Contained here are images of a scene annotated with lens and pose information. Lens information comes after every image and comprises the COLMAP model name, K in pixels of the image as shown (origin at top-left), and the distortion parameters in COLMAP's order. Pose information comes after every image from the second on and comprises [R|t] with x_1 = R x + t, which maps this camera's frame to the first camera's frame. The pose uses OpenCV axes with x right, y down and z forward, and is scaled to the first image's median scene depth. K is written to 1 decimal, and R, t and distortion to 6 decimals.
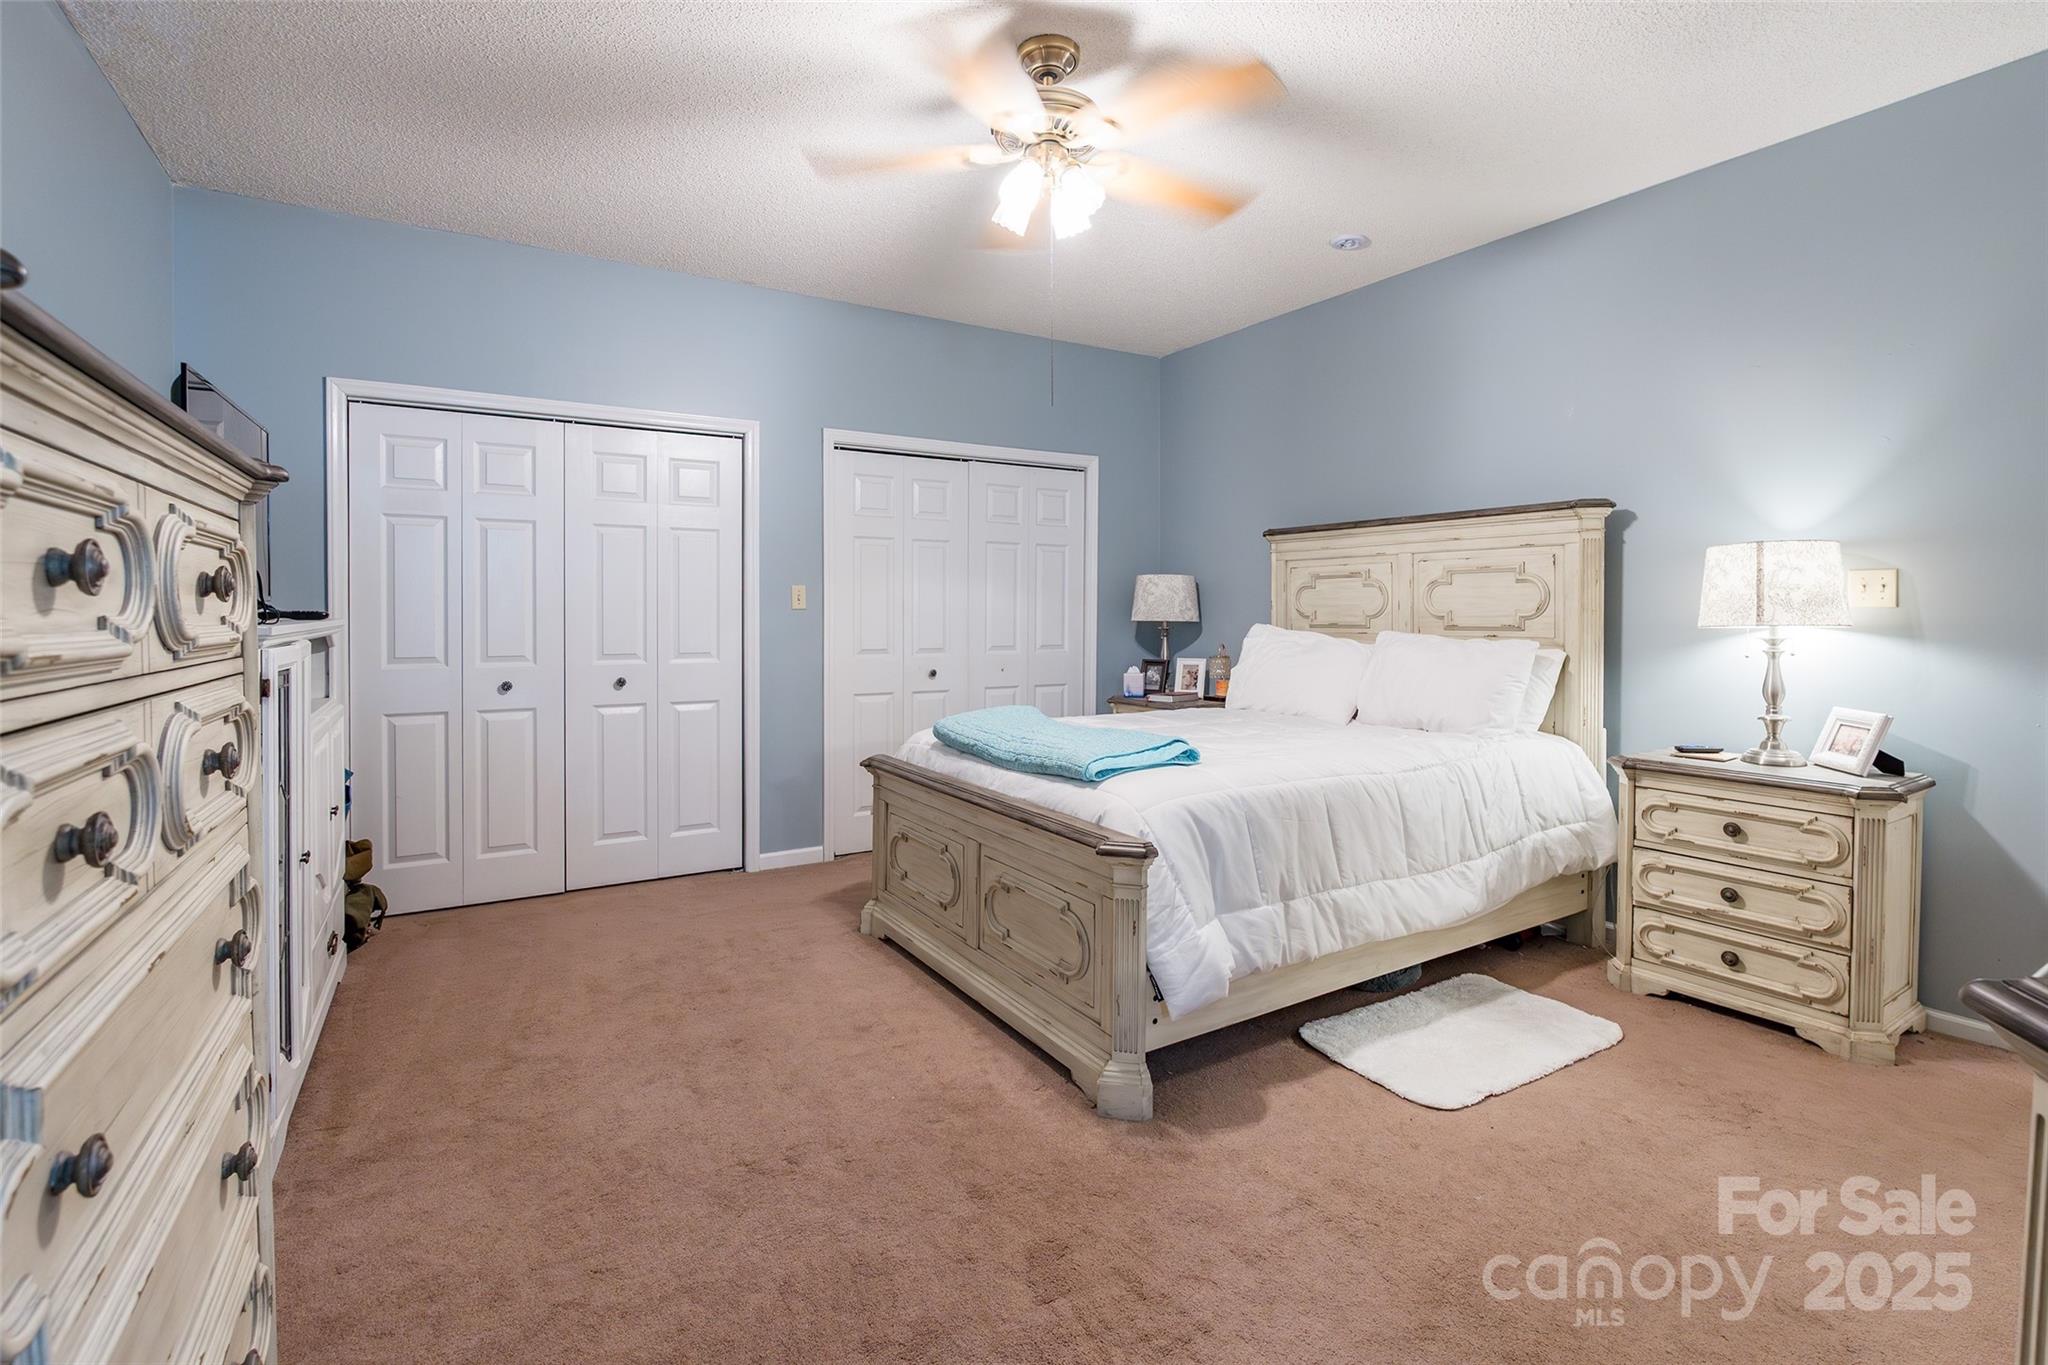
lens RADIAL K [[954.6, 0, 1038.3], [0, 954.6, 632.8], [0, 0, 1]] dist [-0.001834, -0.000030]
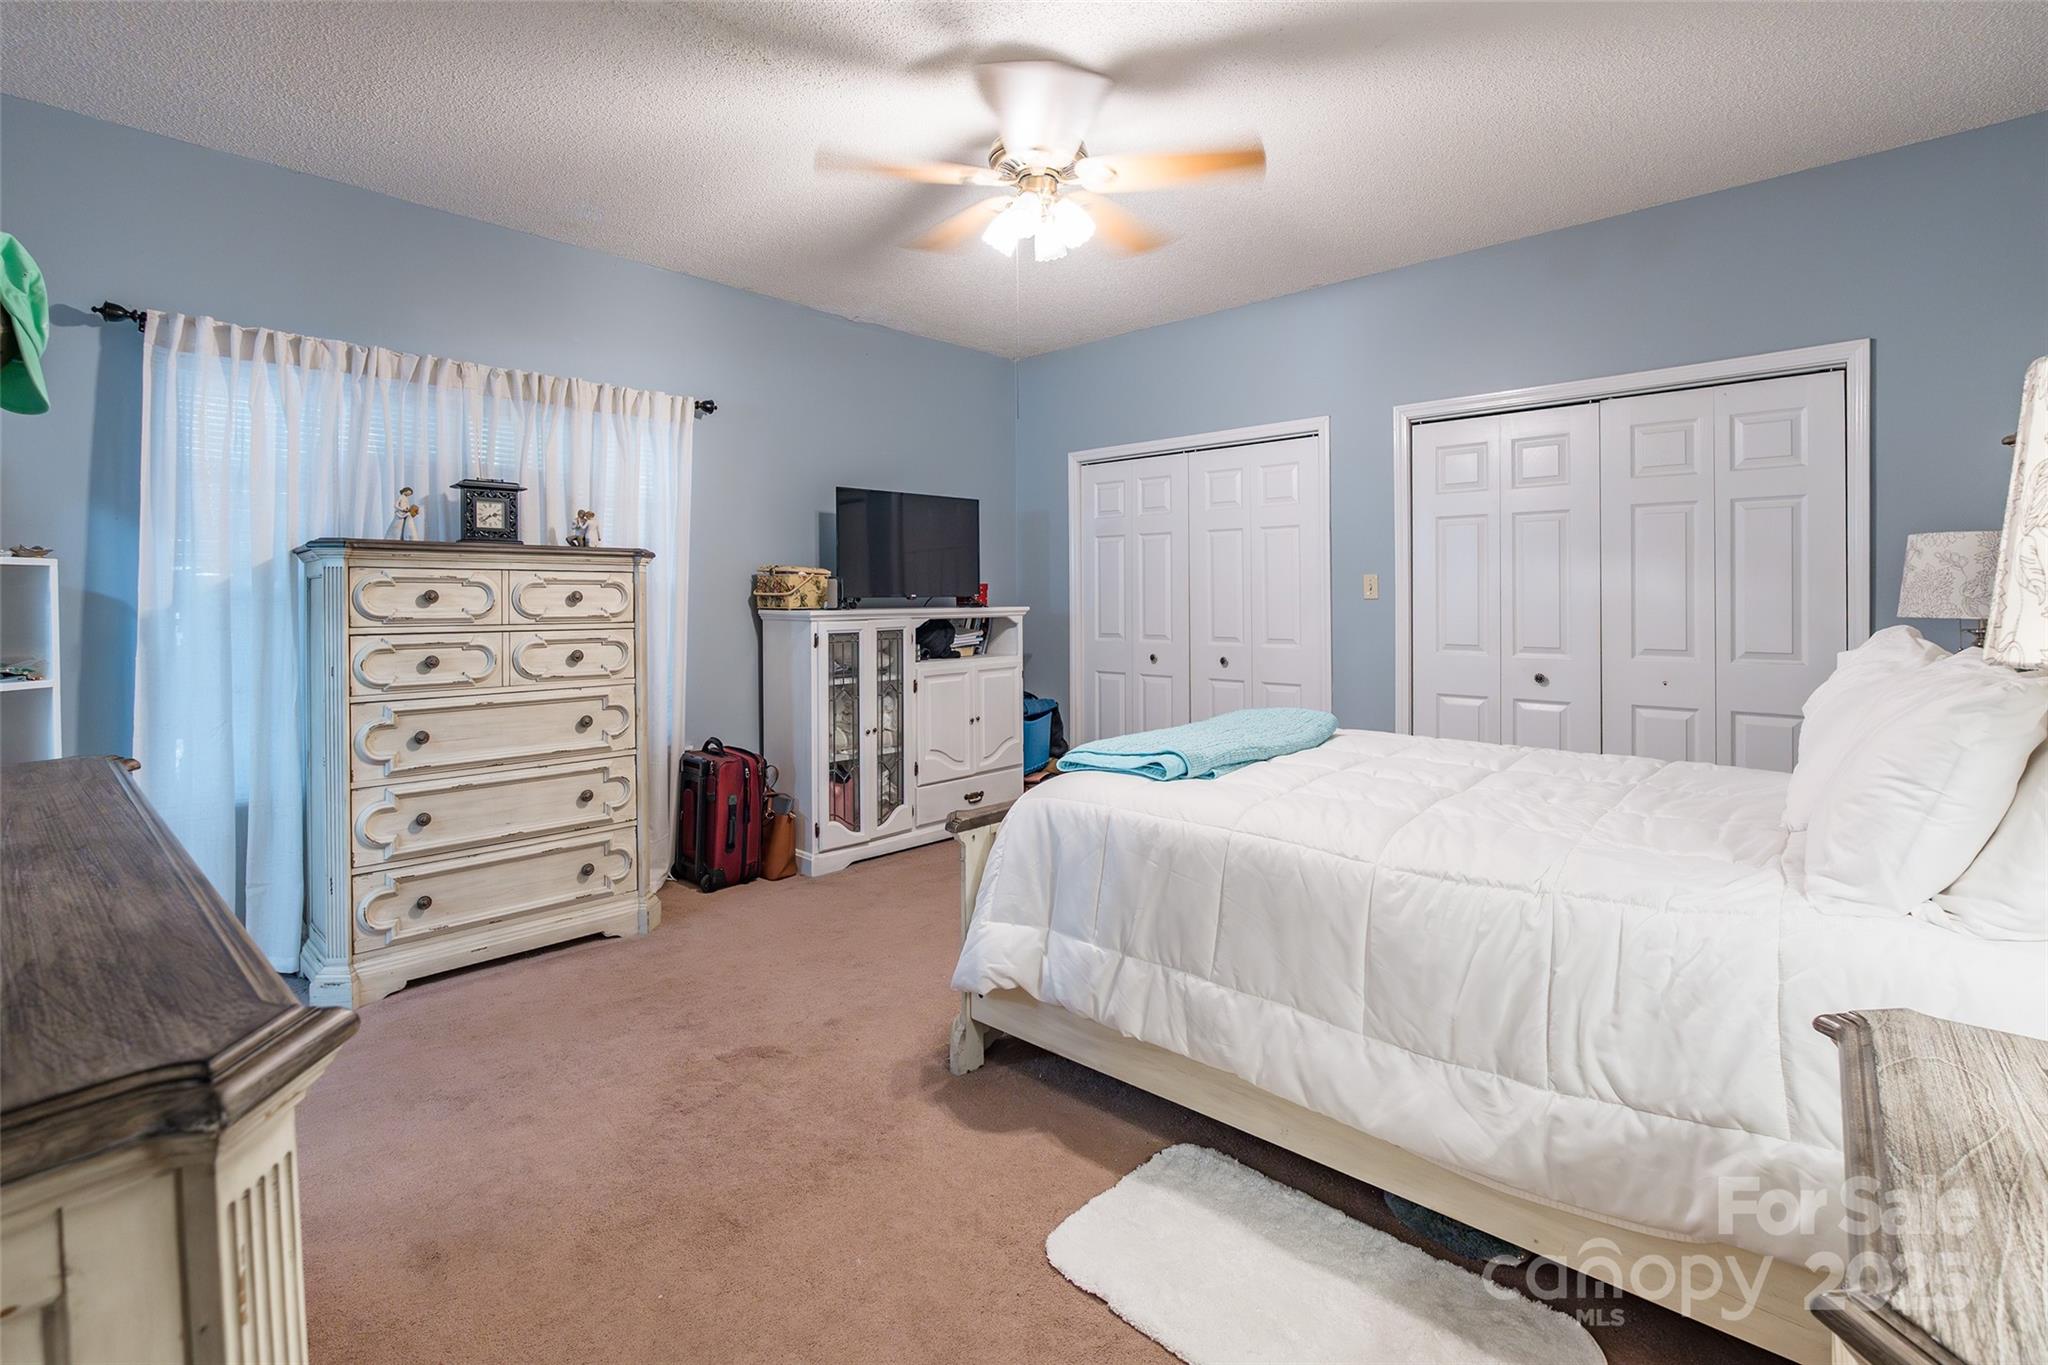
lens RADIAL K [[990.6, 0, 1023.4], [0, 990.6, 602.9], [0, 0, 1]] dist [-0.022215, 0.000054]
pose [[0.229059, 0.000585, -0.973412, 0.905991], [-0.020399, 0.999783, -0.004200, -0.013599], [0.973199, 0.020819, 0.229021, 0.606139]]
